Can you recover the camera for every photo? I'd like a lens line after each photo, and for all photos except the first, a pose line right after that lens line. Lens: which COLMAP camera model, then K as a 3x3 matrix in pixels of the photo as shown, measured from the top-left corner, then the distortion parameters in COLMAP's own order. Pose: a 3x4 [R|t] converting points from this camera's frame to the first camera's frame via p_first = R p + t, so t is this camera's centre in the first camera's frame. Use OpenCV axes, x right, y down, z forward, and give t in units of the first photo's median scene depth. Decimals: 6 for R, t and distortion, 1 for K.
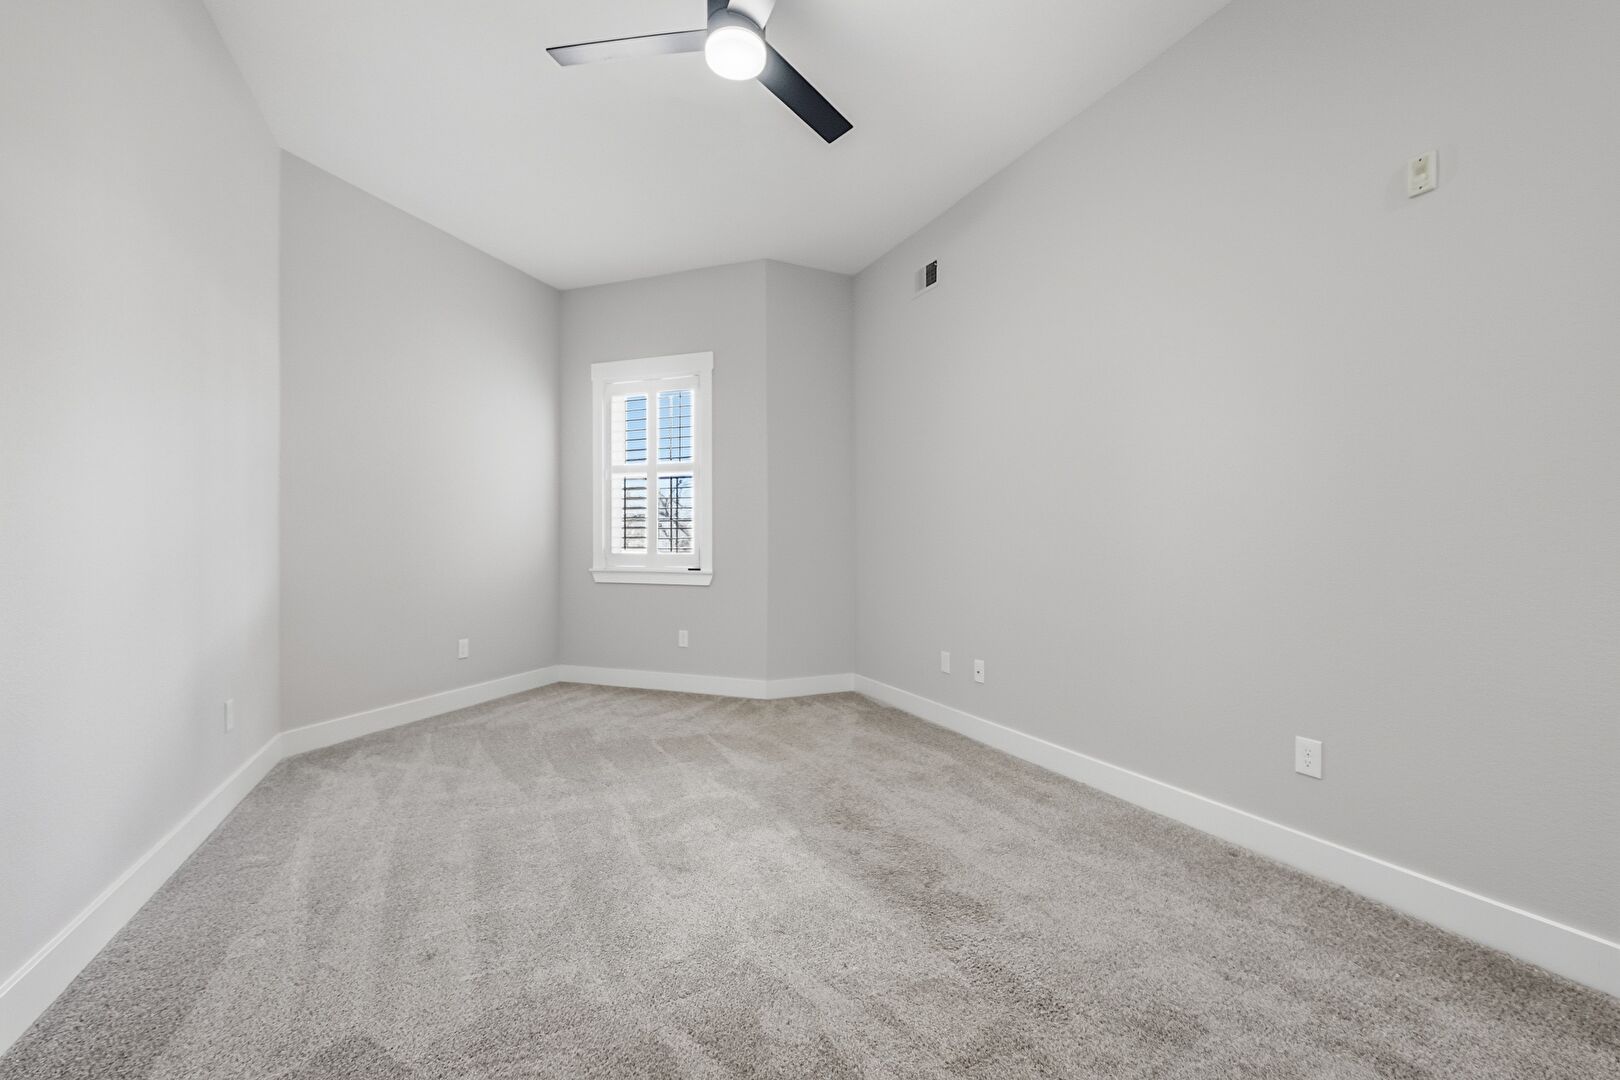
lens RADIAL K [[898.7, 0, 805.4], [0, 898.7, 543.0], [0, 0, 1]] dist [0.021358, 0.000044]
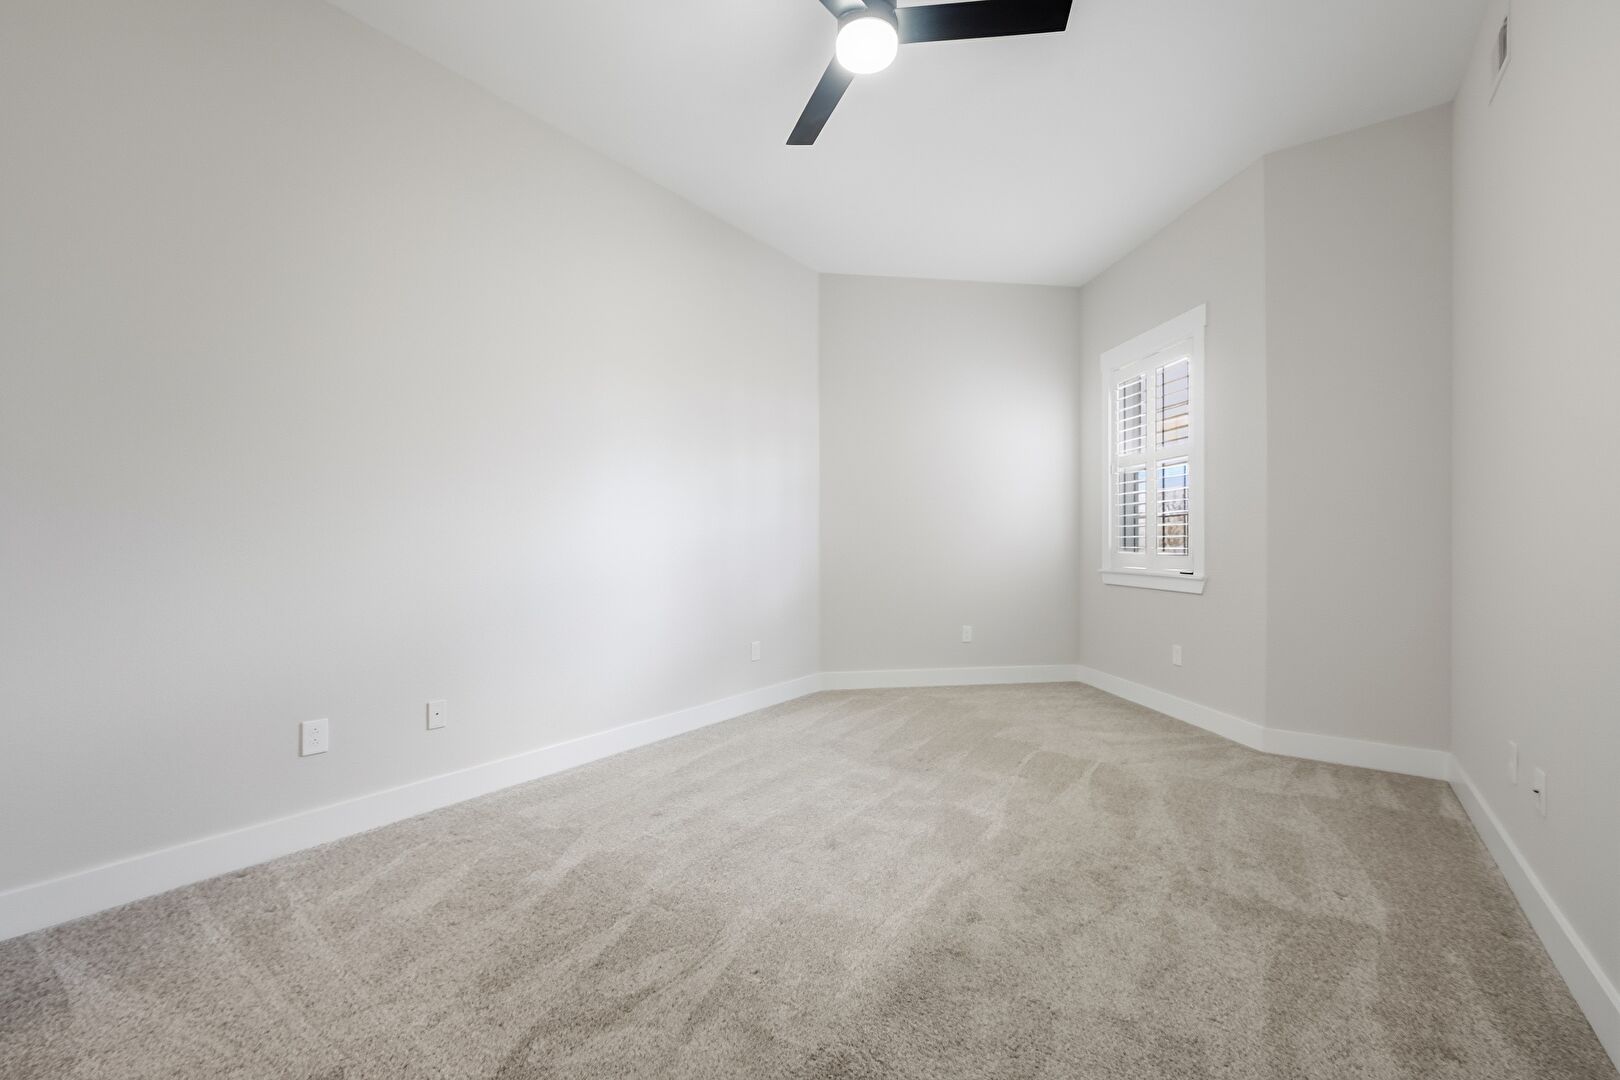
lens RADIAL K [[837.7, 0, 810.0], [0, 837.7, 540.0], [0, 0, 1]] dist [0.001647, 0.000177]
pose [[0.262580, -0.006465, -0.964888, 0.603304], [0.000051, 0.999978, -0.006687, 0.004628], [0.964910, 0.001707, 0.262575, 0.528069]]
